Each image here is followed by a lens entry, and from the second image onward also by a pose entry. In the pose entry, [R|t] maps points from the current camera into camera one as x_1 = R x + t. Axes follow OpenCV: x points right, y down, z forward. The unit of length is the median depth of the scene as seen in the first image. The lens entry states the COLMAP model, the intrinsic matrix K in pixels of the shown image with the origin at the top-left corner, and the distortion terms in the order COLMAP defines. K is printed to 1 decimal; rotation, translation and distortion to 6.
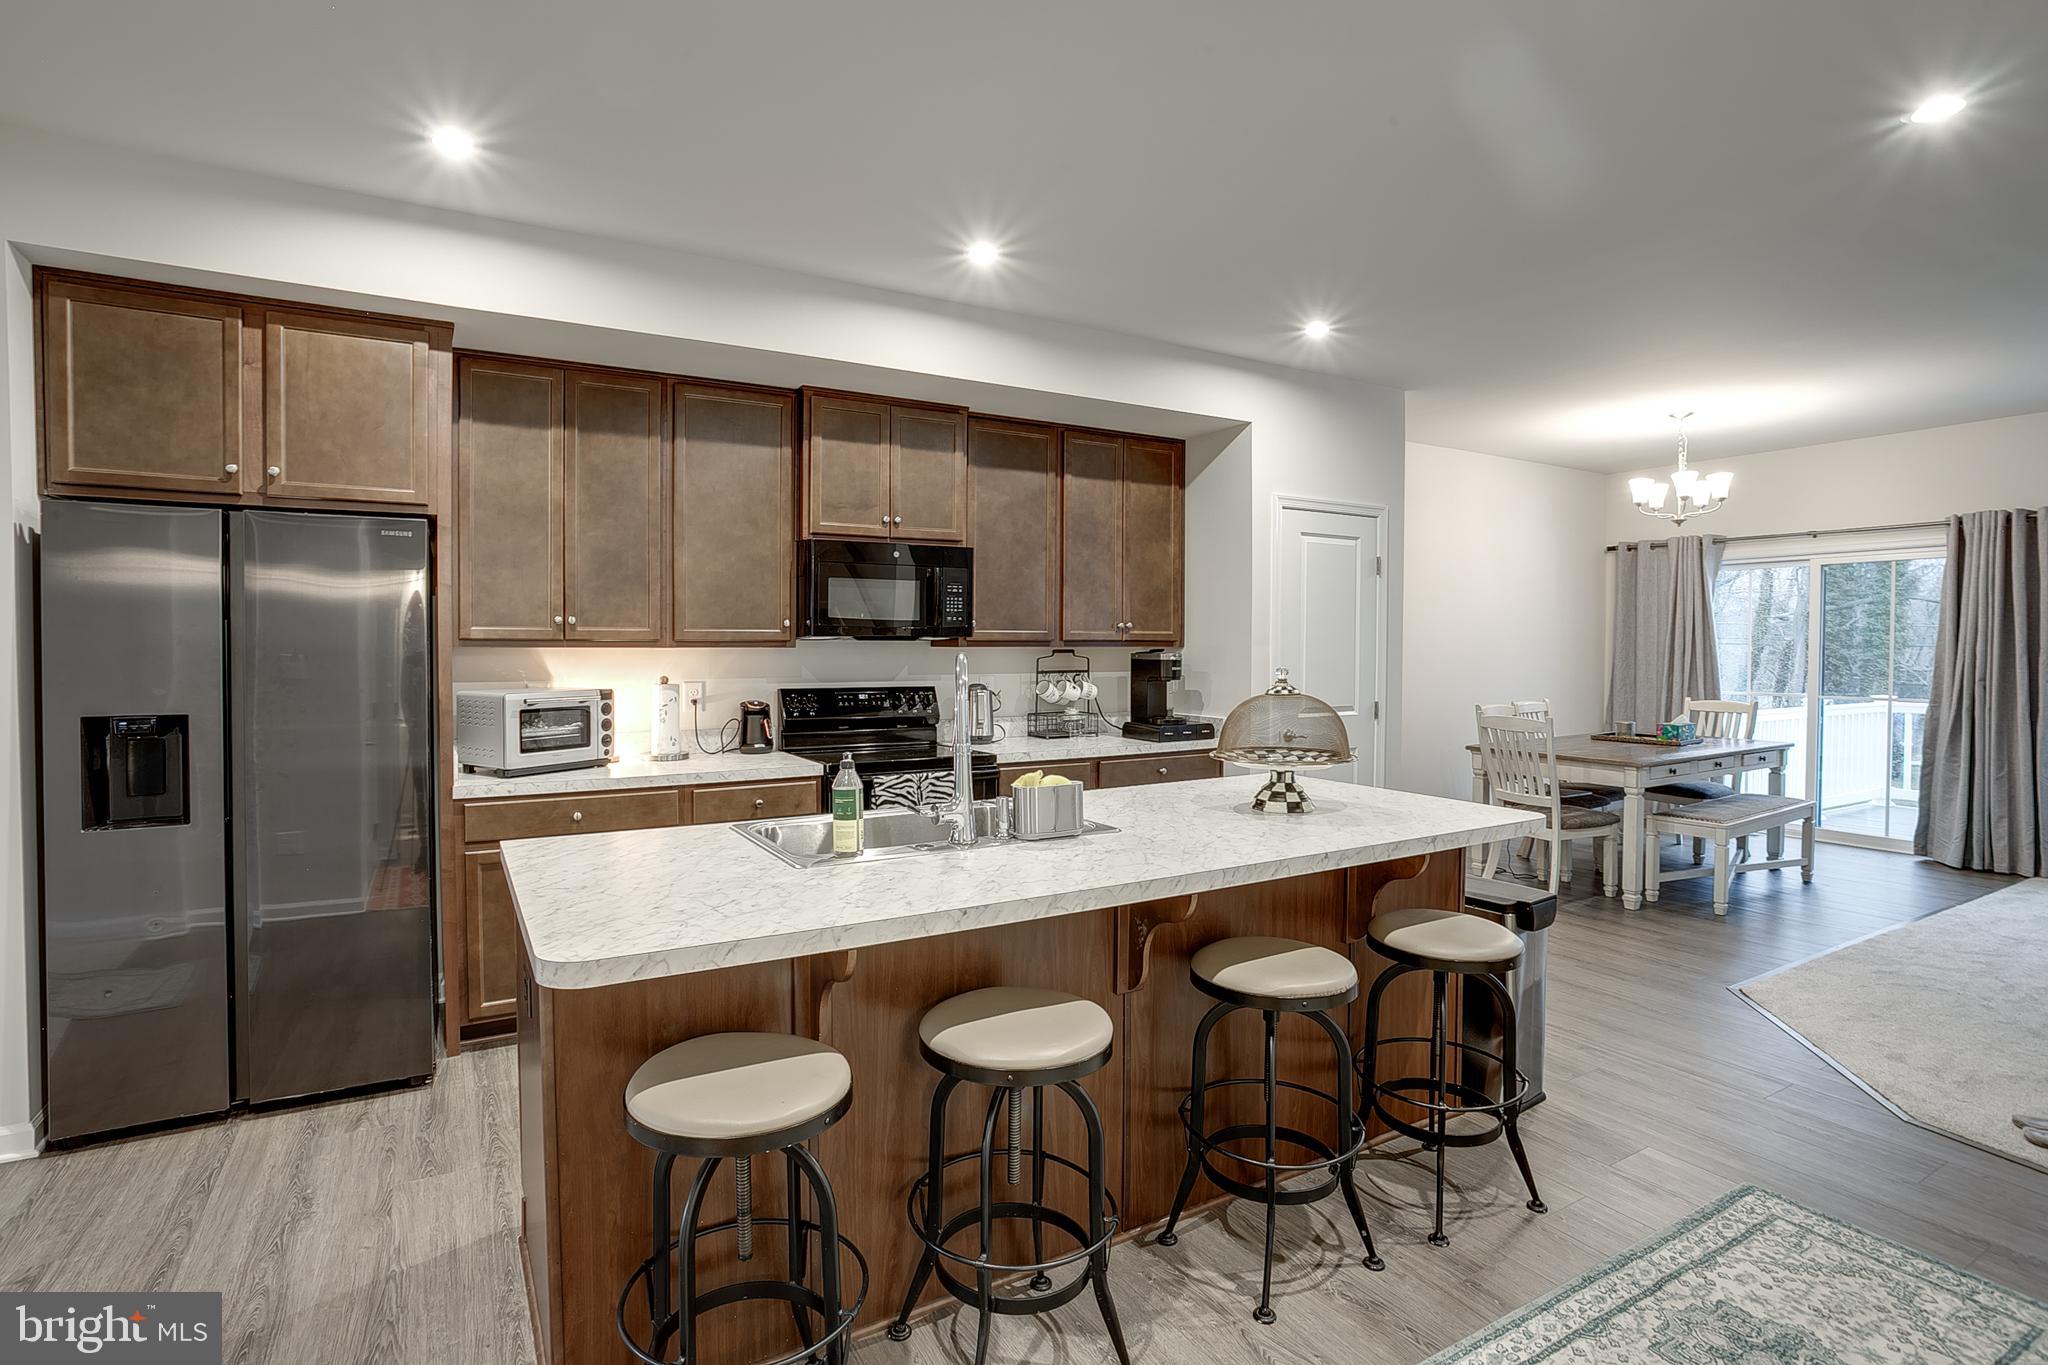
lens RADIAL K [[997.8, 0, 999.5], [0, 997.8, 660.0], [0, 0, 1]] dist [-0.059830, 0.033021]
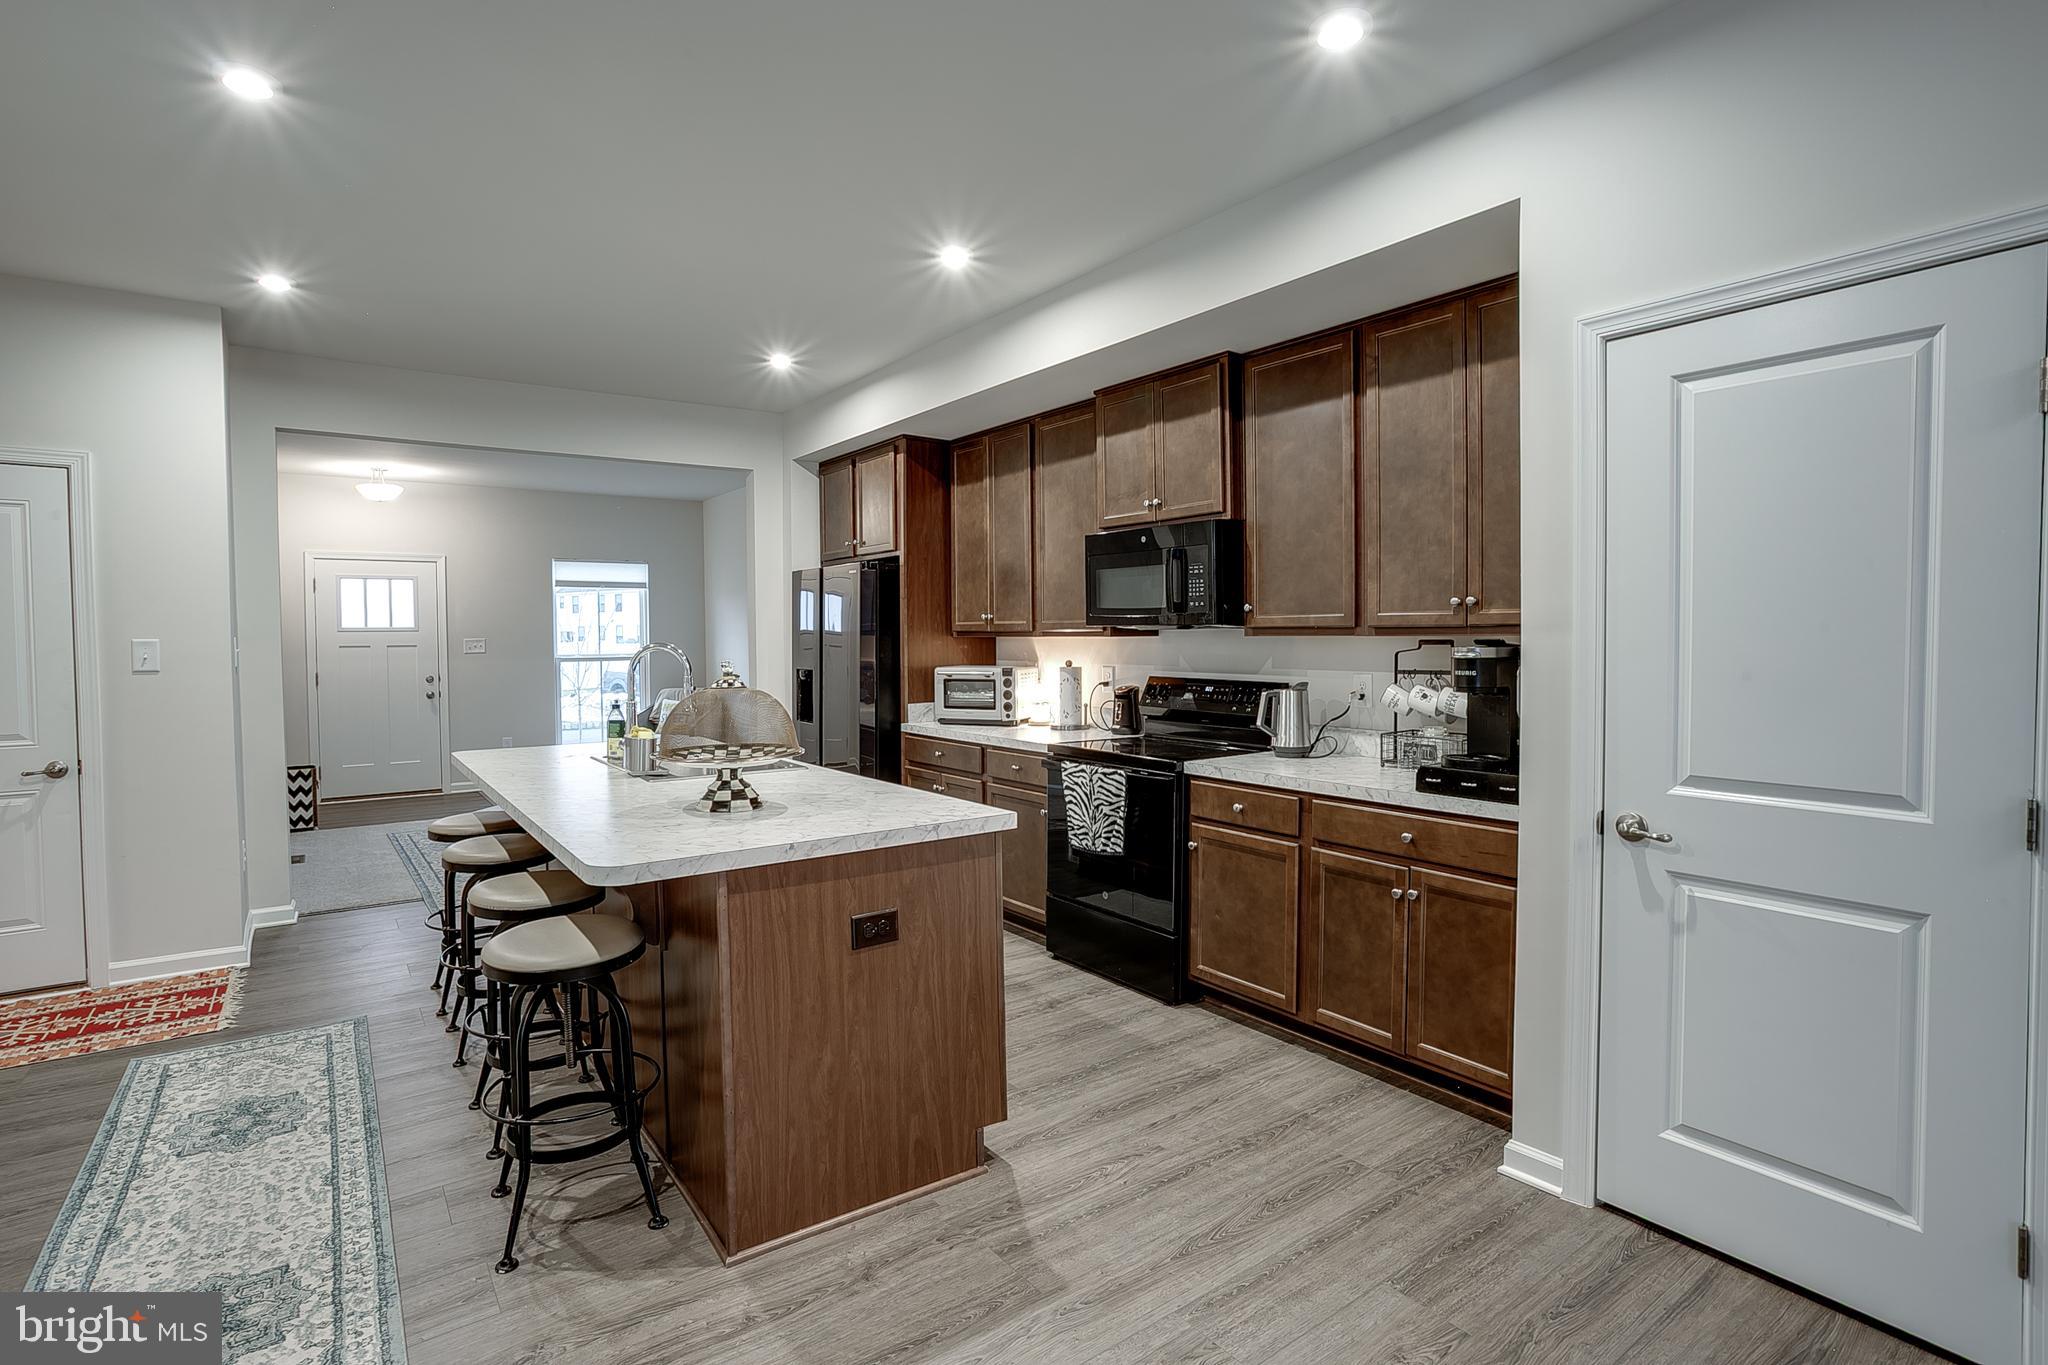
lens RADIAL K [[997.8, 0, 999.5], [0, 997.8, 660.0], [0, 0, 1]] dist [-0.059830, 0.033021]
pose [[0.089819, 0.025836, -0.995623, 0.873485], [-0.006853, 0.999656, 0.025323, -0.014344], [0.995935, 0.004548, 0.089965, 0.811767]]
